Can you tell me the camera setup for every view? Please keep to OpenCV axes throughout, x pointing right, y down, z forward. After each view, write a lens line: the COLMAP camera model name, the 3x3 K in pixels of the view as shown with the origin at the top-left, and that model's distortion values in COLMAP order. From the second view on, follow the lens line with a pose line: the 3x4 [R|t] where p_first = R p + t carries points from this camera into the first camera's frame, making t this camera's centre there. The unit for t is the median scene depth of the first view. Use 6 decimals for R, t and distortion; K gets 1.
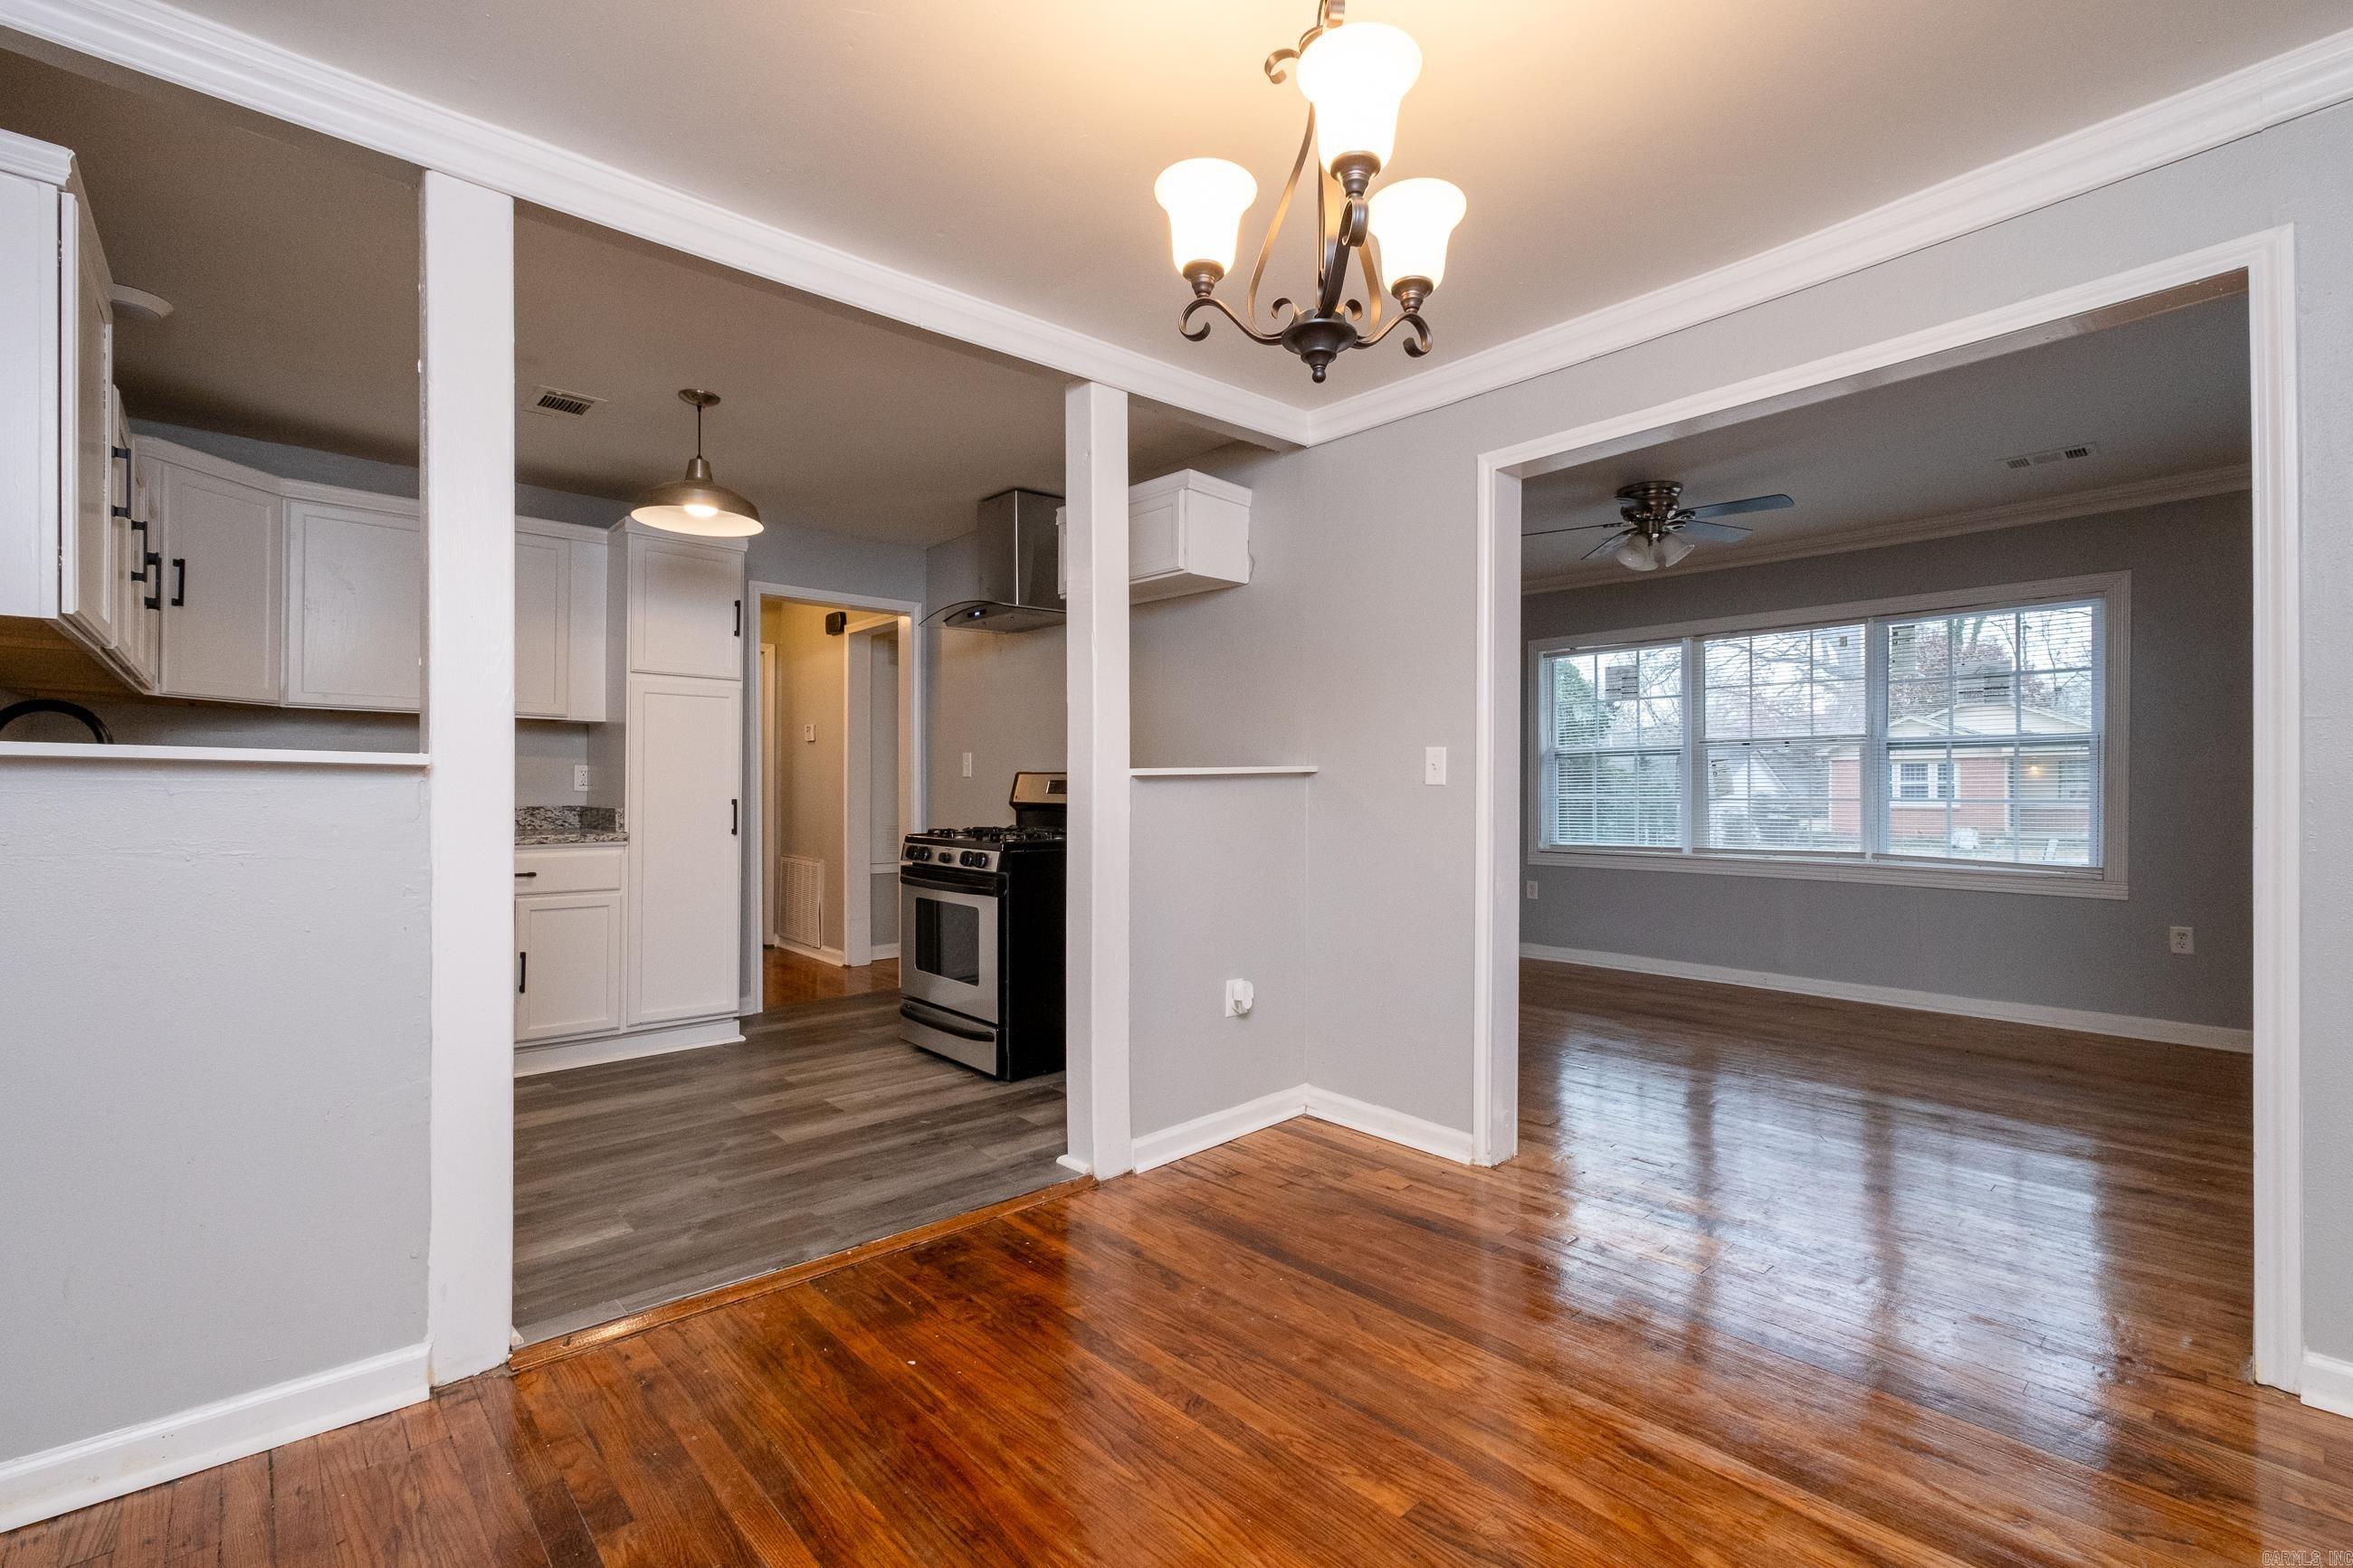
lens RADIAL K [[1041.1, 0, 1181.2], [0, 1041.1, 786.4], [0, 0, 1]] dist [-0.000034, -0.000201]
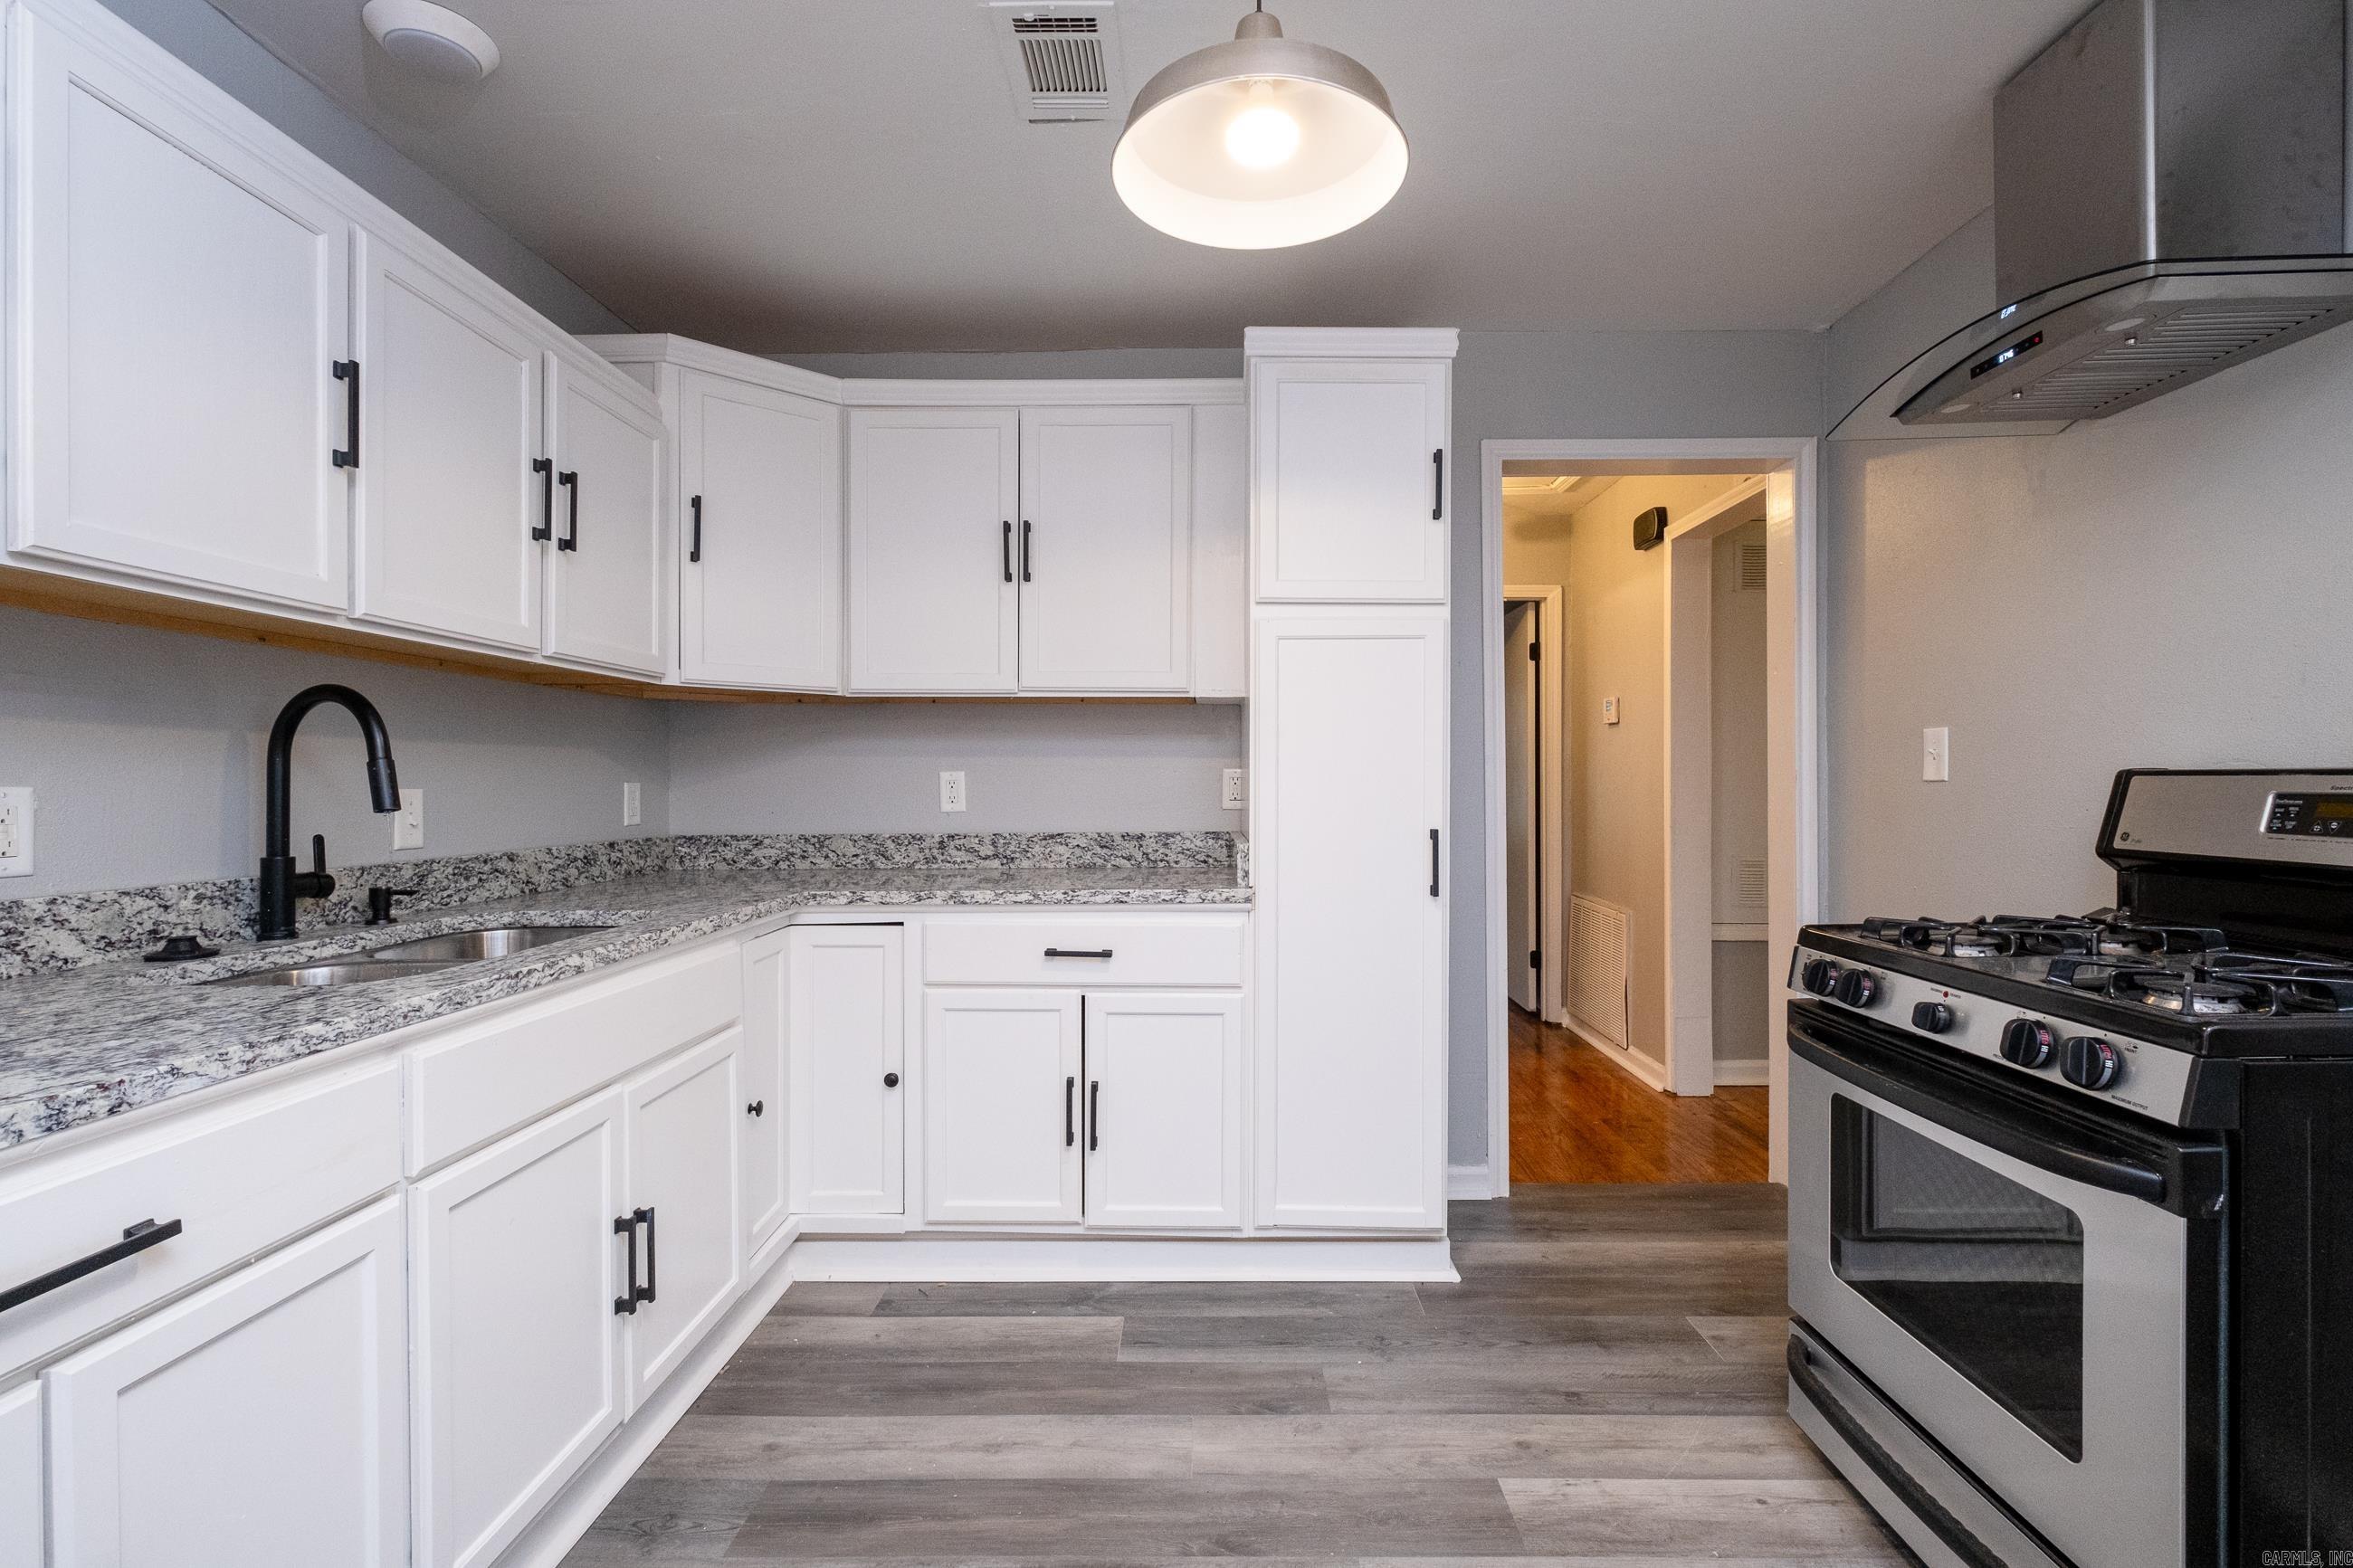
lens RADIAL K [[1041.1, 0, 1181.2], [0, 1041.1, 786.4], [0, 0, 1]] dist [-0.000034, -0.000201]
pose [[0.723106, -0.002311, -0.690734, -0.155965], [0.008679, 0.999946, 0.005740, -0.014025], [0.690683, -0.010145, 0.723086, 0.527761]]
